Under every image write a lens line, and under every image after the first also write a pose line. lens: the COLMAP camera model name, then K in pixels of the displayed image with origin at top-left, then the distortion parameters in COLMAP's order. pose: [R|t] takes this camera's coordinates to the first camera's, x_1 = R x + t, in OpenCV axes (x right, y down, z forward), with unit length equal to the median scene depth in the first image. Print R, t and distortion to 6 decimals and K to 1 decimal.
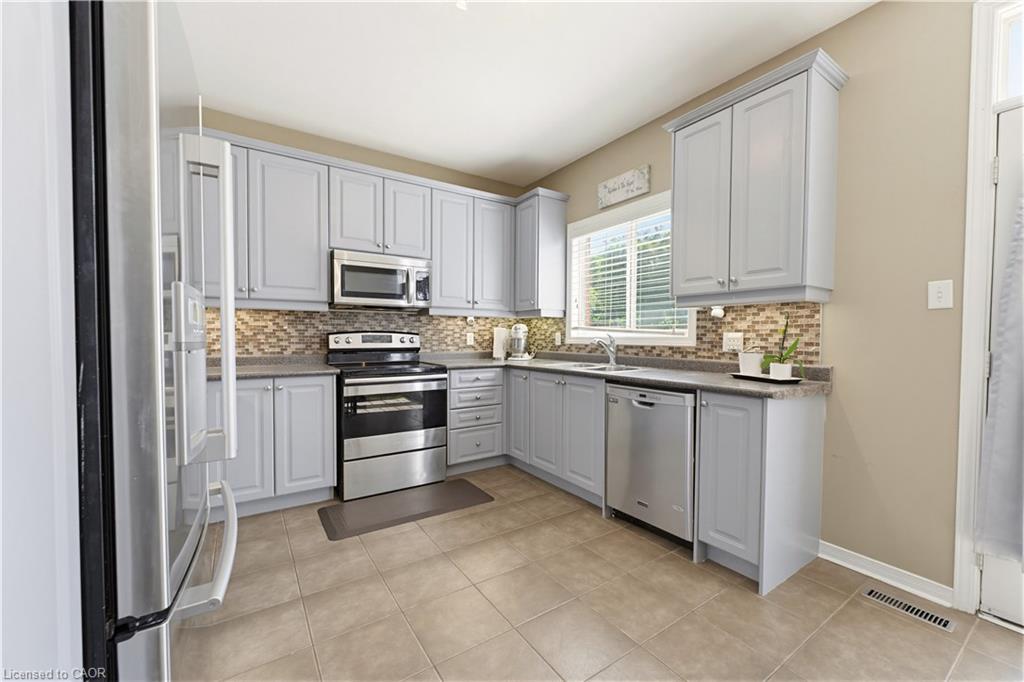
lens RADIAL K [[405.2, 0, 511.3], [0, 405.2, 346.0], [0, 0, 1]] dist [0.001827, 0.000131]
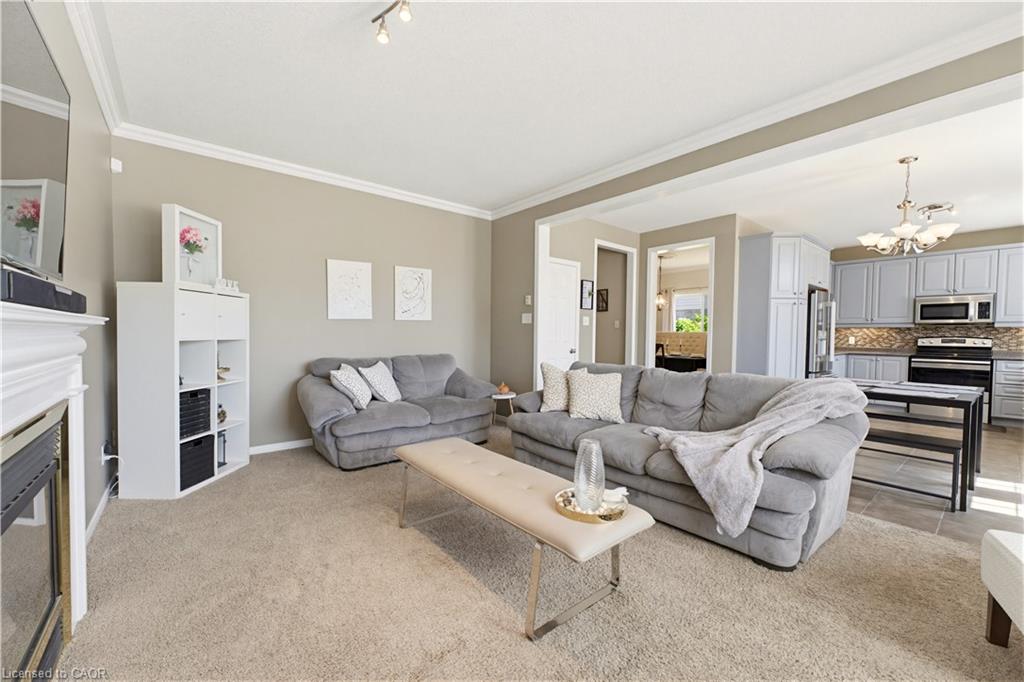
lens RADIAL K [[405.2, 0, 508.9], [0, 405.2, 344.4], [0, 0, 1]] dist [0.001827, 0.000131]
pose [[0.086150, 0.023817, -0.995997, 1.364373], [-0.032661, 0.999244, 0.021070, 0.024349], [0.995747, 0.030716, 0.086862, -1.174773]]
